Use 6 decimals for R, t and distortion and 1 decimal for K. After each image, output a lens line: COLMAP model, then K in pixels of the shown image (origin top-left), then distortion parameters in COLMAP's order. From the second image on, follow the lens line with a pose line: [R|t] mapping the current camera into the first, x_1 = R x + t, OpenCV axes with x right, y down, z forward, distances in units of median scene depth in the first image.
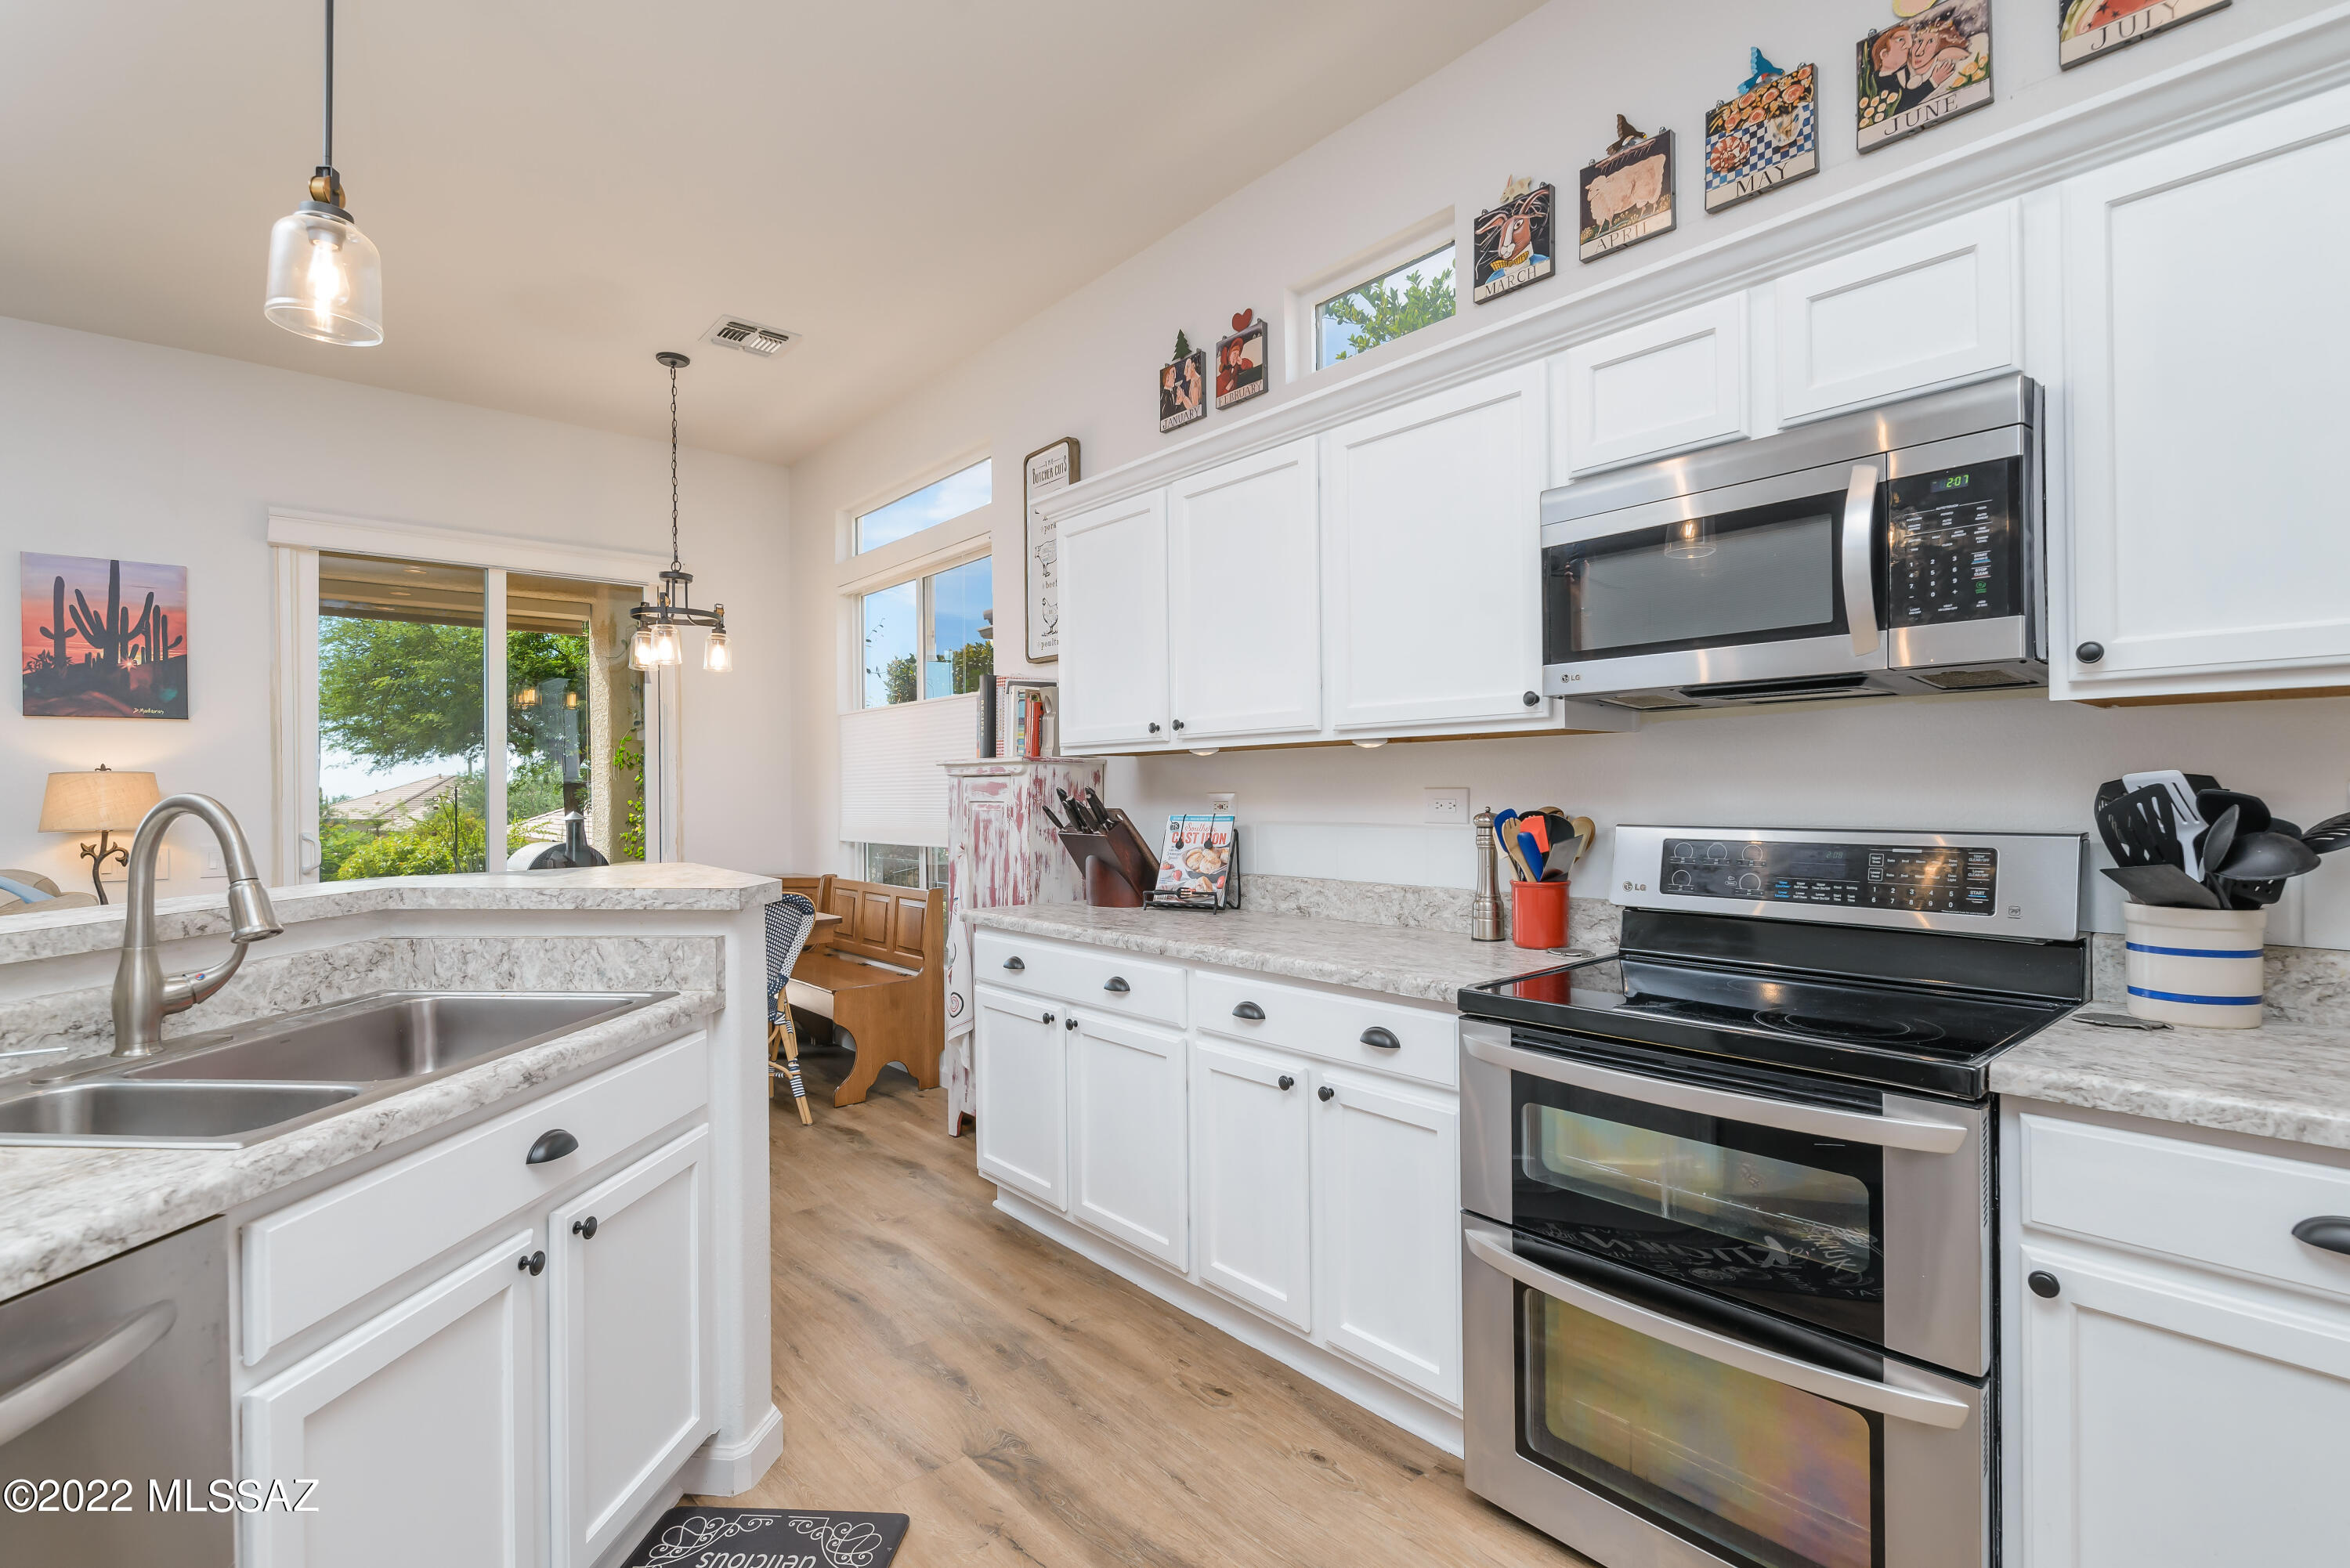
lens RADIAL K [[1099.4, 0, 1130.8], [0, 1099.4, 787.9], [0, 0, 1]] dist [0.004242, -0.002031]
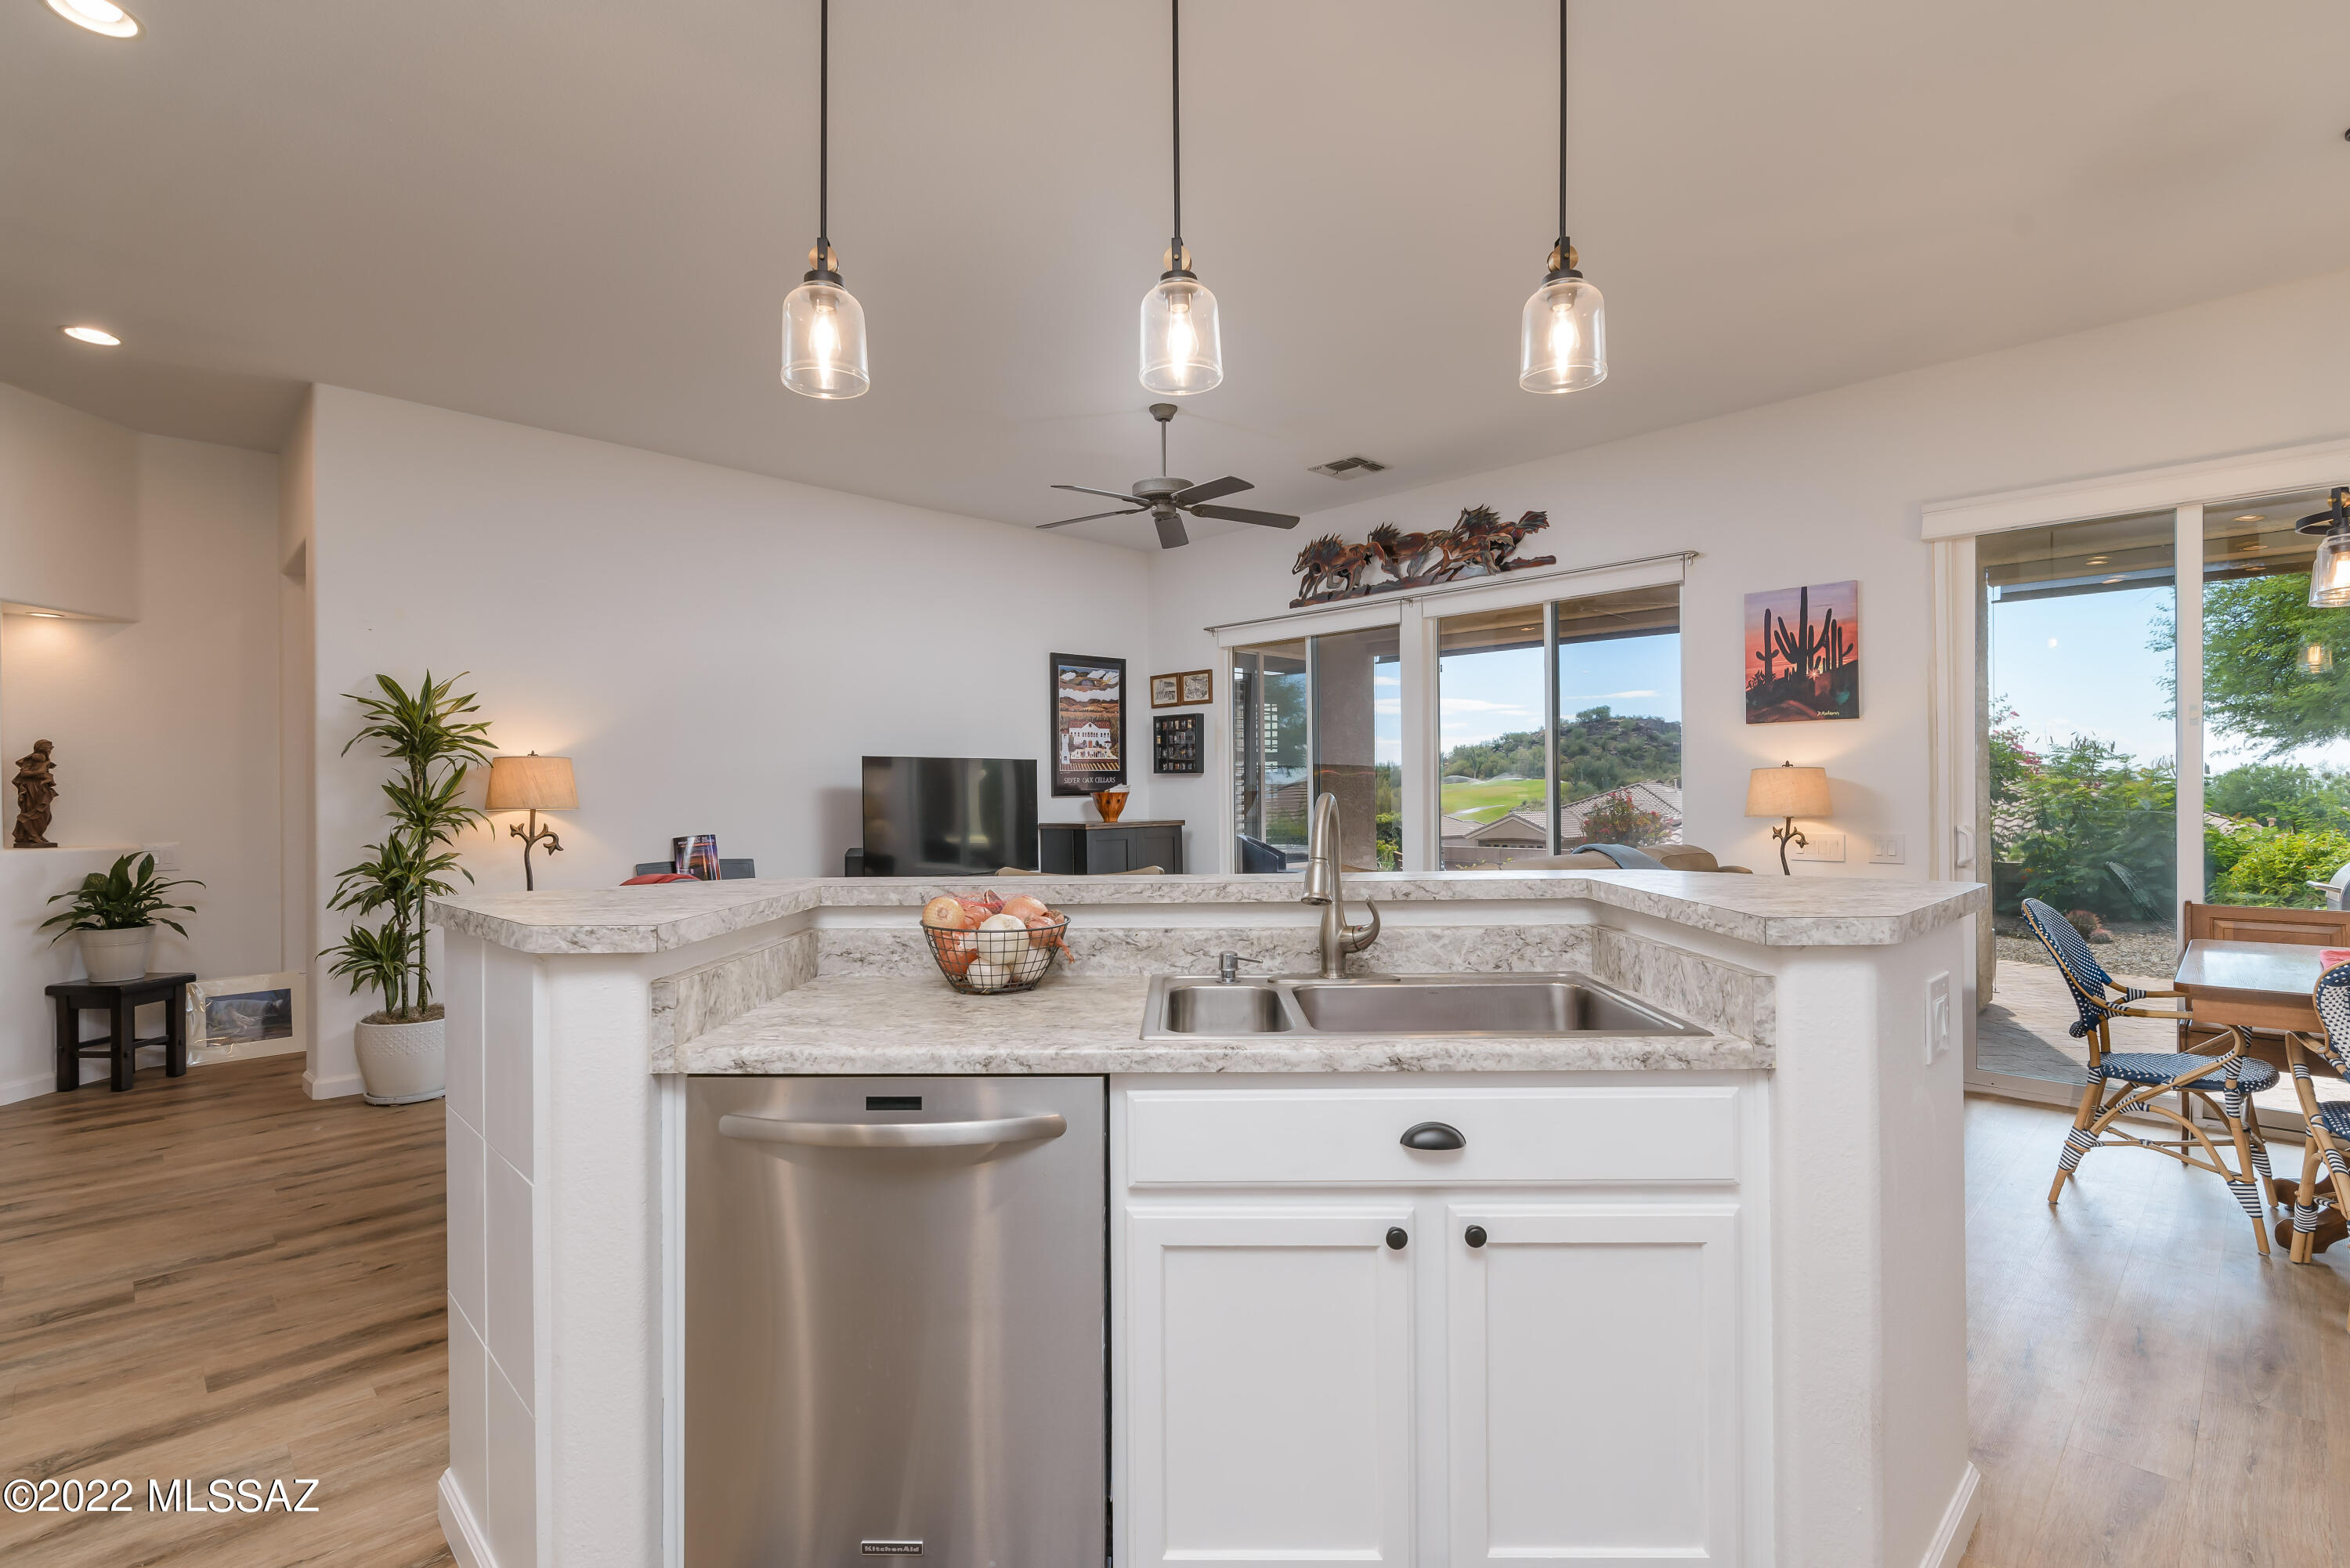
lens RADIAL K [[1099.4, 0, 1222.3], [0, 1099.4, 790.3], [0, 0, 1]] dist [0.004242, -0.002031]
pose [[0.113538, 0.006608, -0.993512, 0.291245], [0.008183, 0.999938, 0.007586, -0.006335], [0.993500, -0.008991, 0.113477, 0.418610]]
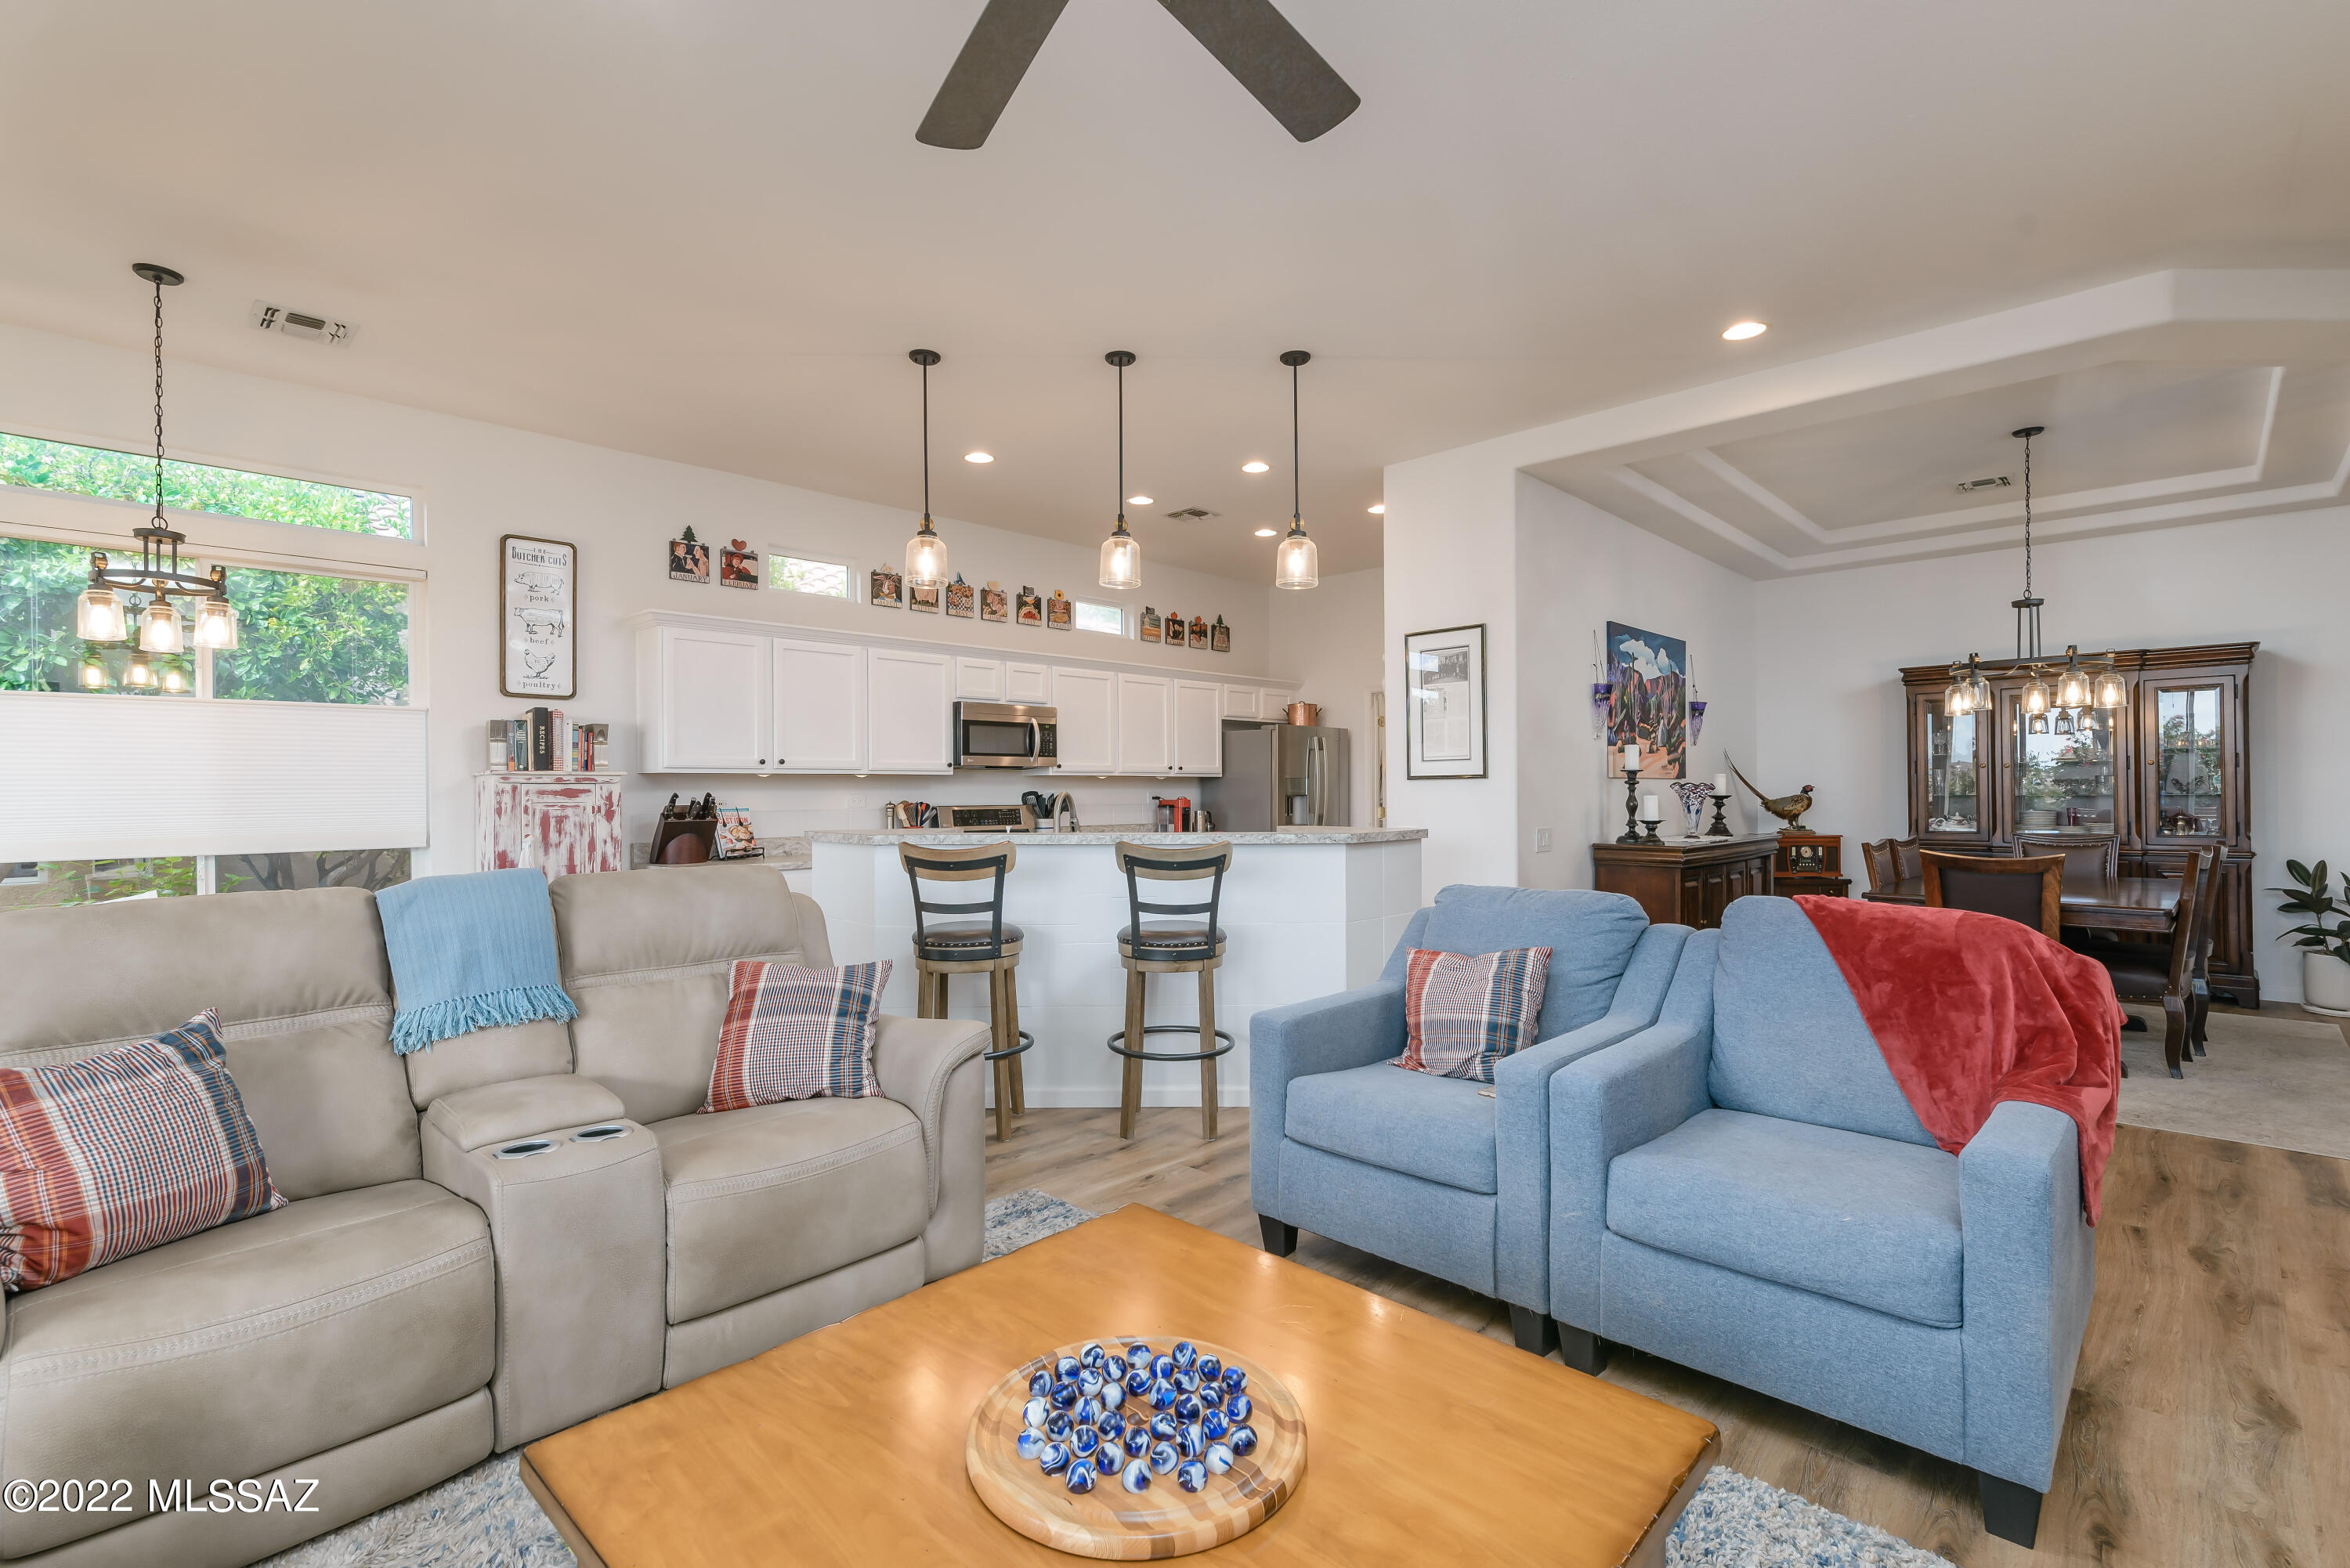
lens RADIAL K [[1066.6, 0, 1171.2], [0, 1066.6, 794.5], [0, 0, 1]] dist [-0.001883, 0.002189]
pose [[-0.098316, 0.008518, 0.995119, -2.284823], [0.005273, 0.999954, -0.008038, 0.025488], [-0.995141, 0.004457, -0.098357, 0.573342]]
